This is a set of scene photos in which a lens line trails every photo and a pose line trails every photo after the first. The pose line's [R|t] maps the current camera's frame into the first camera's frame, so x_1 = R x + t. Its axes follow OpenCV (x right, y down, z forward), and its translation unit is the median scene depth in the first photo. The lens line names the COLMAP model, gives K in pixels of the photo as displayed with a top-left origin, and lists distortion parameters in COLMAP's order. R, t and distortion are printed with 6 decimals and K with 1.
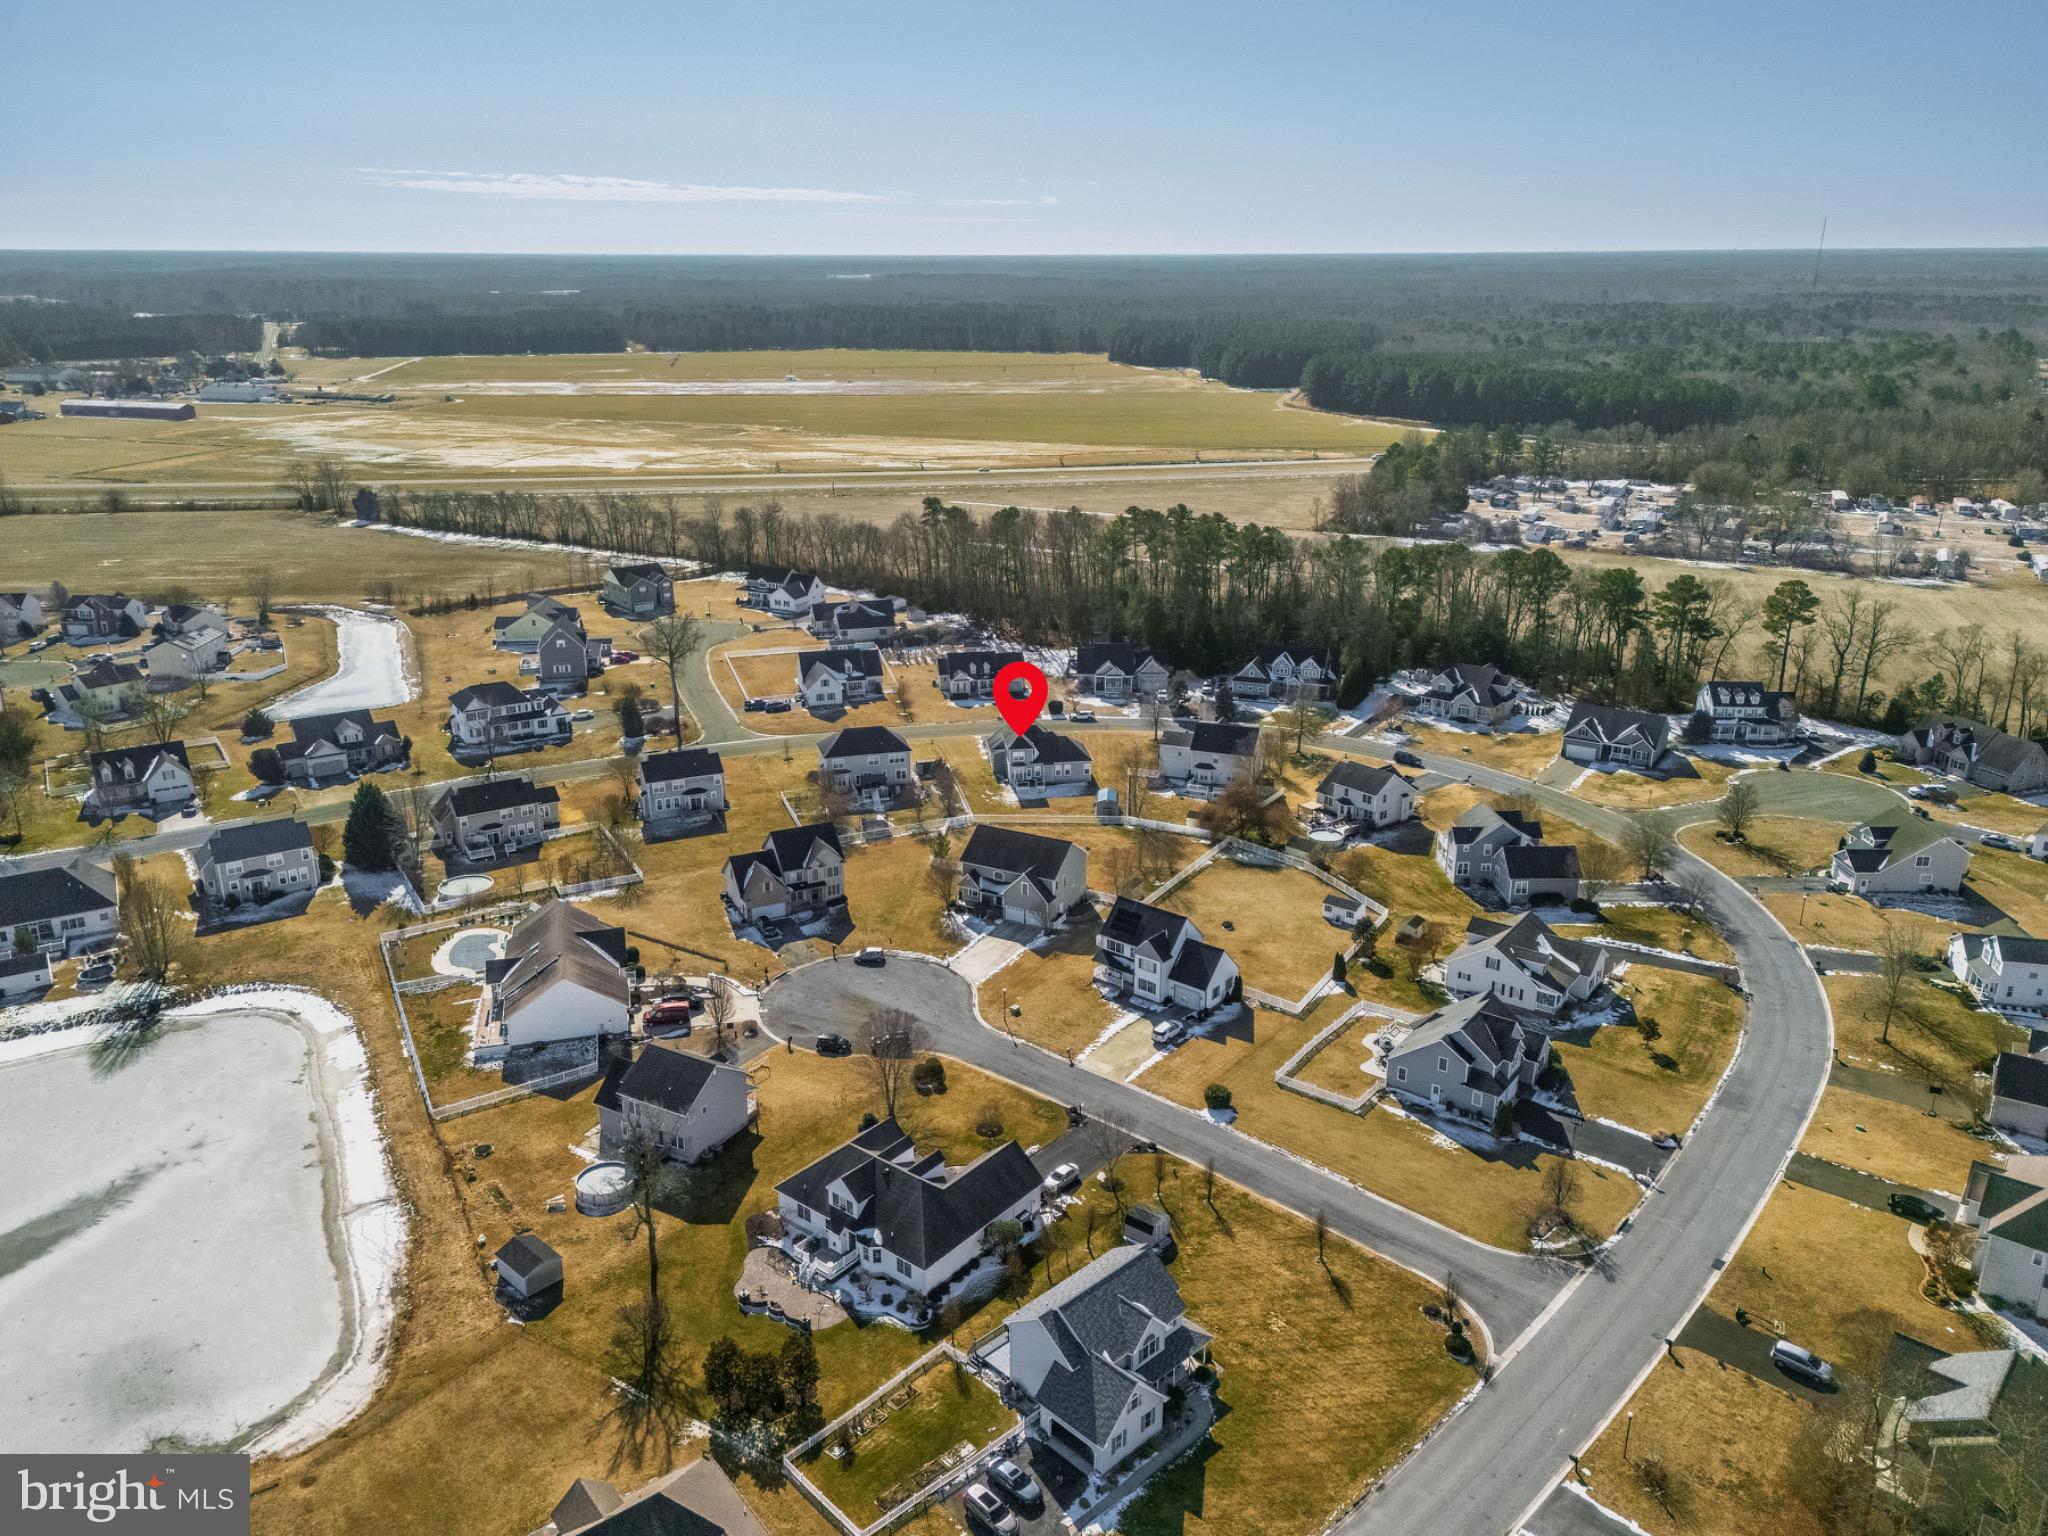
lens RADIAL K [[1496.7, 0, 1030.3], [0, 1496.7, 769.8], [0, 0, 1]] dist [0.105048, -0.103303]
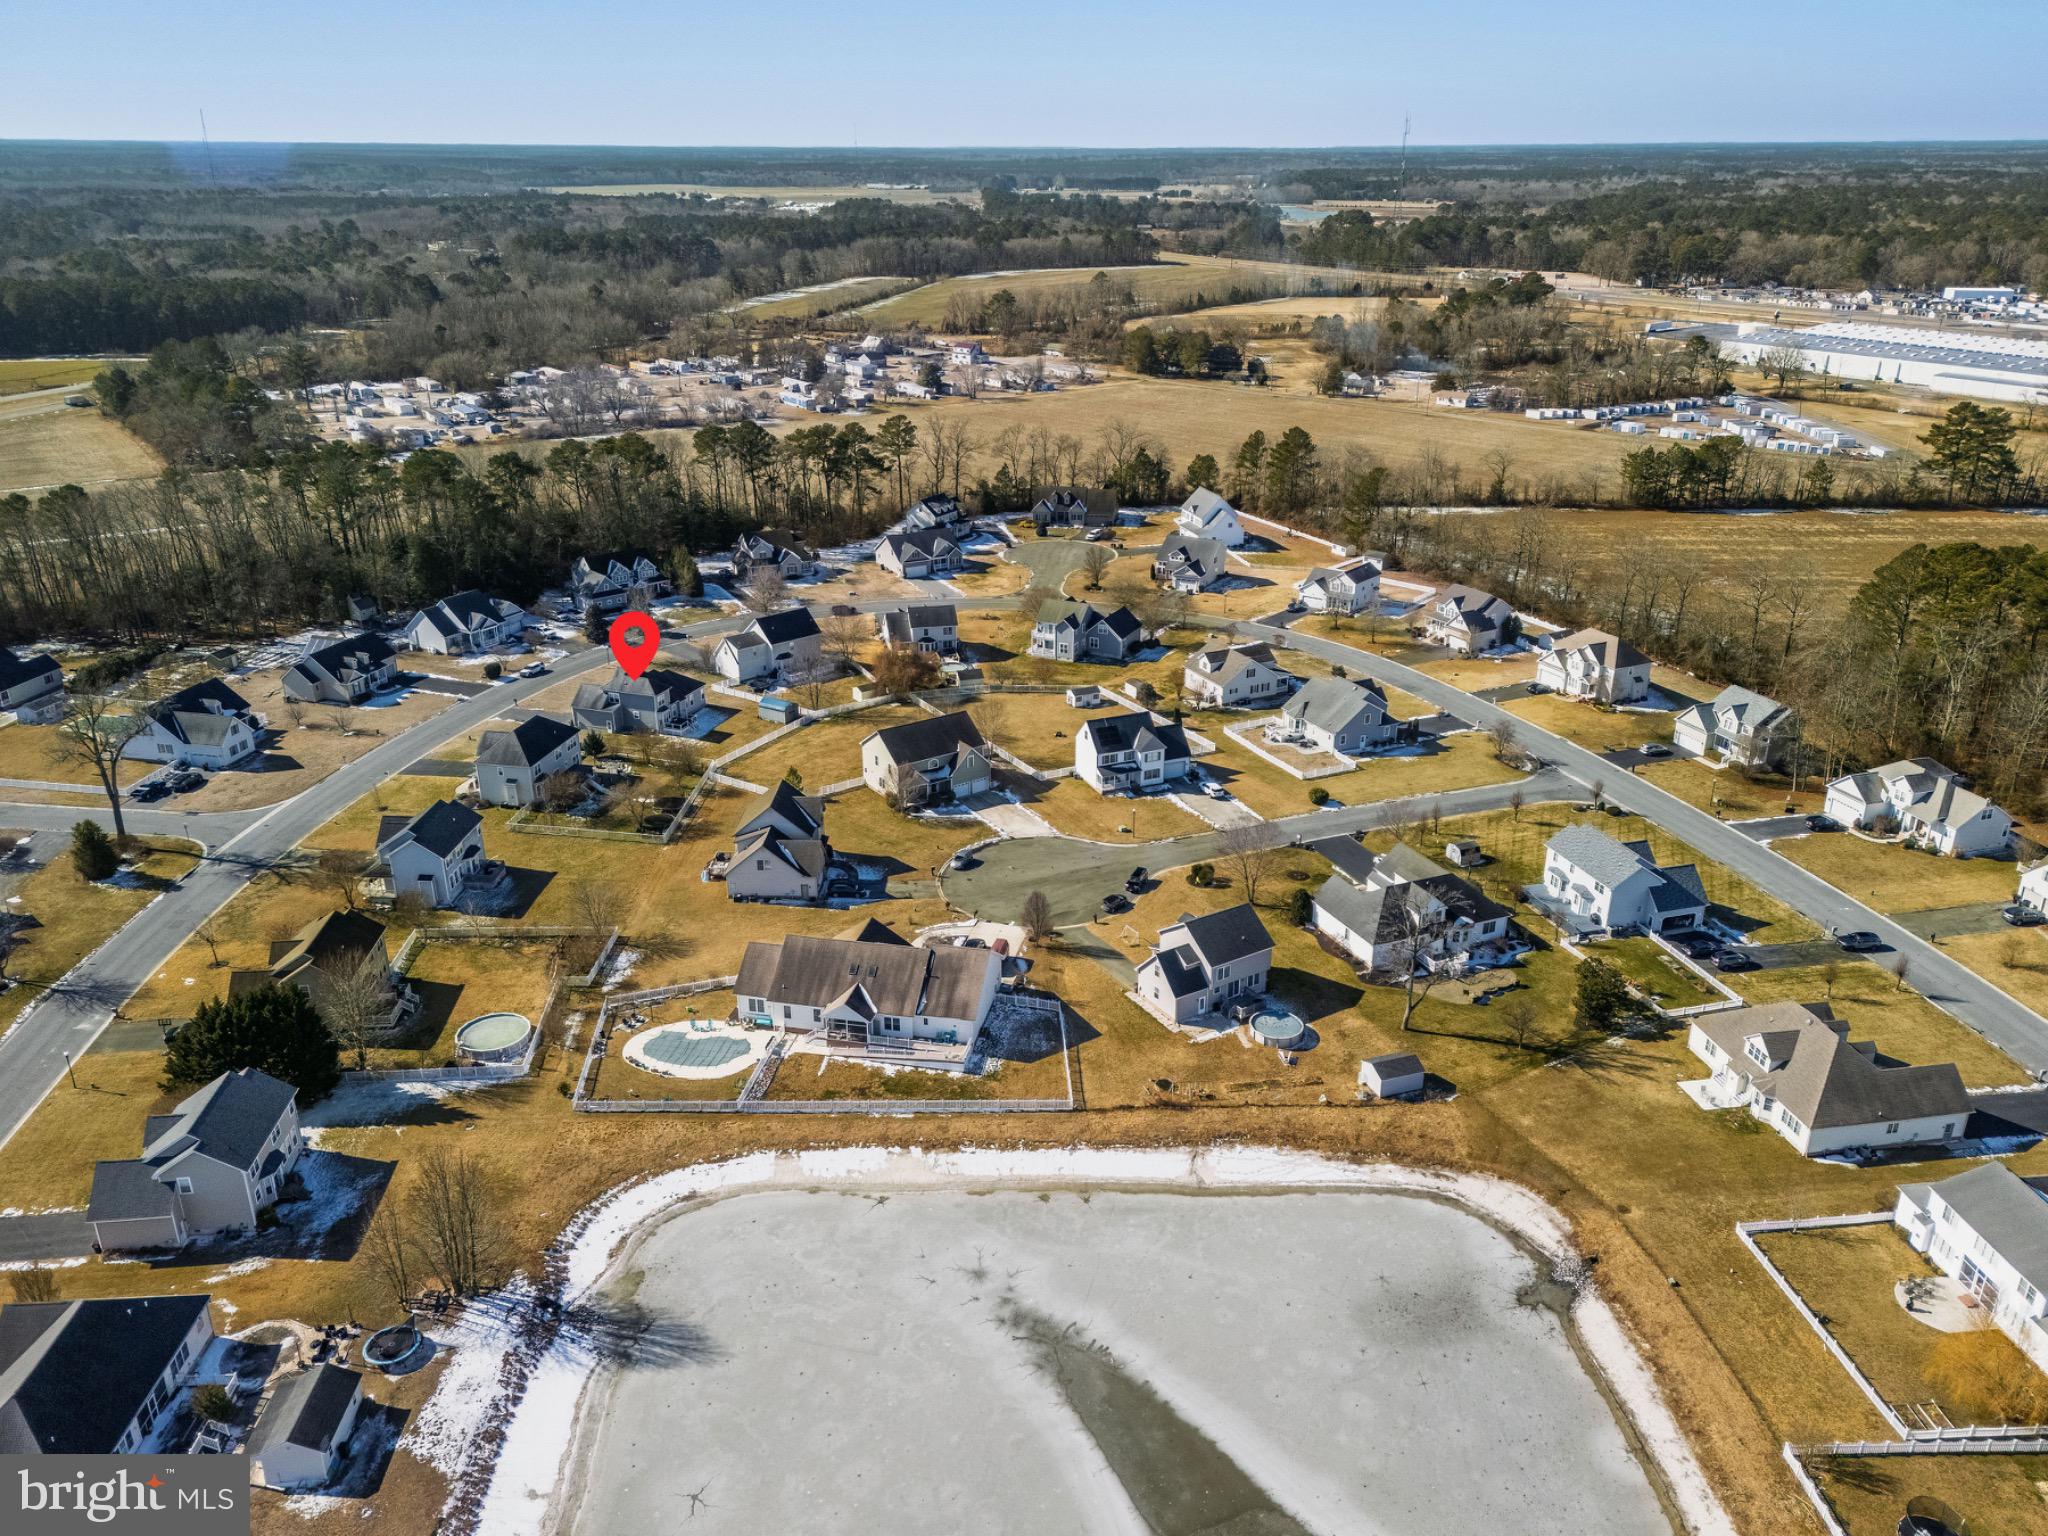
lens RADIAL K [[1496.7, 0, 1030.3], [0, 1496.7, 769.8], [0, 0, 1]] dist [0.105048, -0.103303]
pose [[0.469740, -0.338806, 0.815202, -0.760950], [0.288417, 0.931649, 0.221010, -0.123009], [-0.834362, 0.131301, 0.535351, 0.351056]]
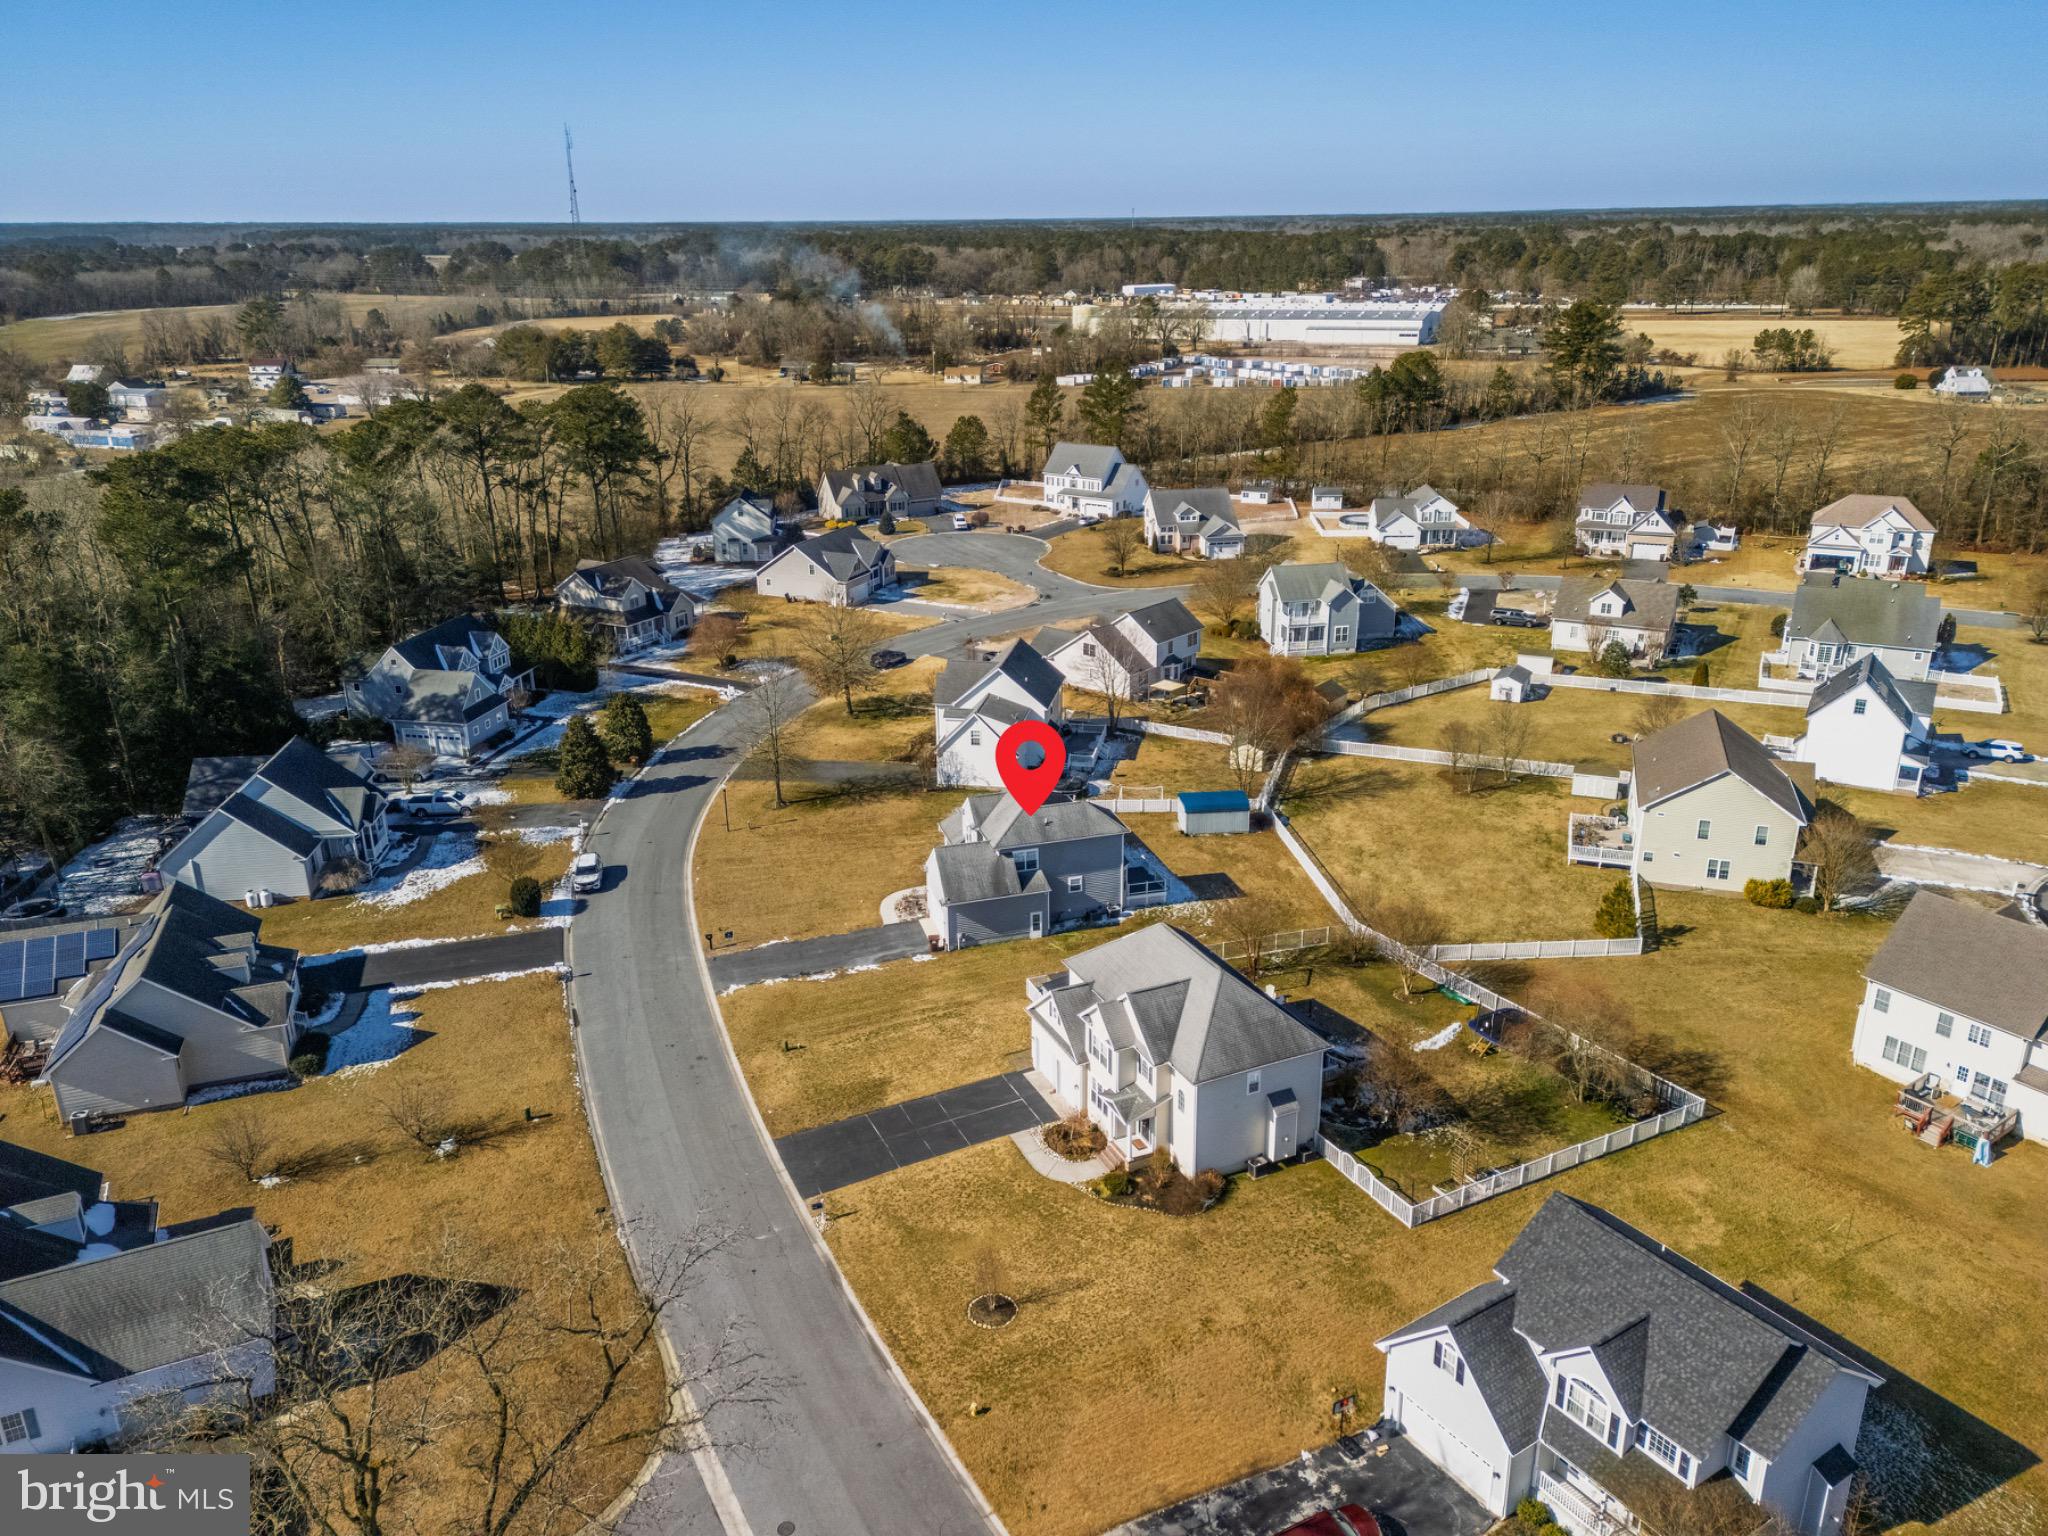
lens RADIAL K [[1496.7, 0, 1030.3], [0, 1496.7, 769.8], [0, 0, 1]] dist [0.105048, -0.103303]
pose [[-0.142966, -0.342644, 0.928524, -0.448059], [0.332114, 0.867156, 0.371134, -0.220872], [-0.932342, 0.361435, -0.010177, 1.146493]]
